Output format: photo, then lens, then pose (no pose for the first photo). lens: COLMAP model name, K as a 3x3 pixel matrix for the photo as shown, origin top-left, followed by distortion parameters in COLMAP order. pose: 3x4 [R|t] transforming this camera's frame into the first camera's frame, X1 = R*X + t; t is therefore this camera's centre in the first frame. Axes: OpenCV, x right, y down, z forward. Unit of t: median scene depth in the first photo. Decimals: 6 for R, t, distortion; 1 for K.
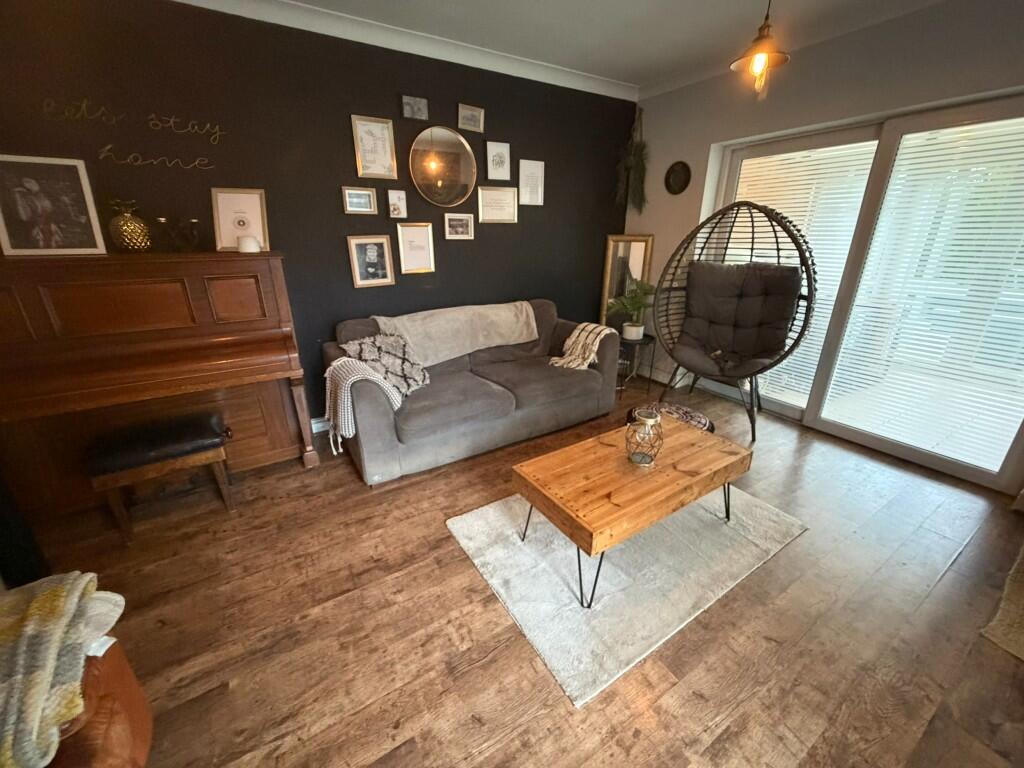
lens RADIAL K [[407.4, 0, 511.3], [0, 407.4, 383.3], [0, 0, 1]] dist [-0.001065, -0.000093]
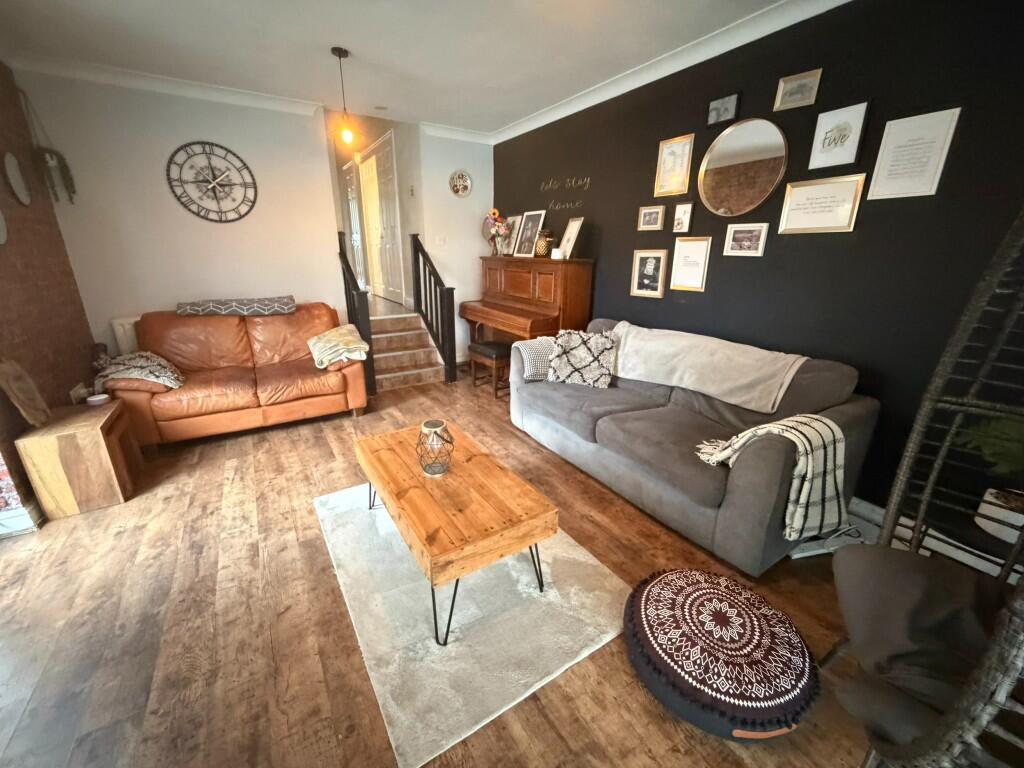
lens RADIAL K [[407.4, 0, 509.0], [0, 407.4, 383.5], [0, 0, 1]] dist [-0.001065, -0.000093]
pose [[-0.000605, 0.312504, -0.949916, 0.768809], [-0.358879, 0.886569, 0.291892, -0.225440], [0.933384, 0.341082, 0.111615, 0.638999]]
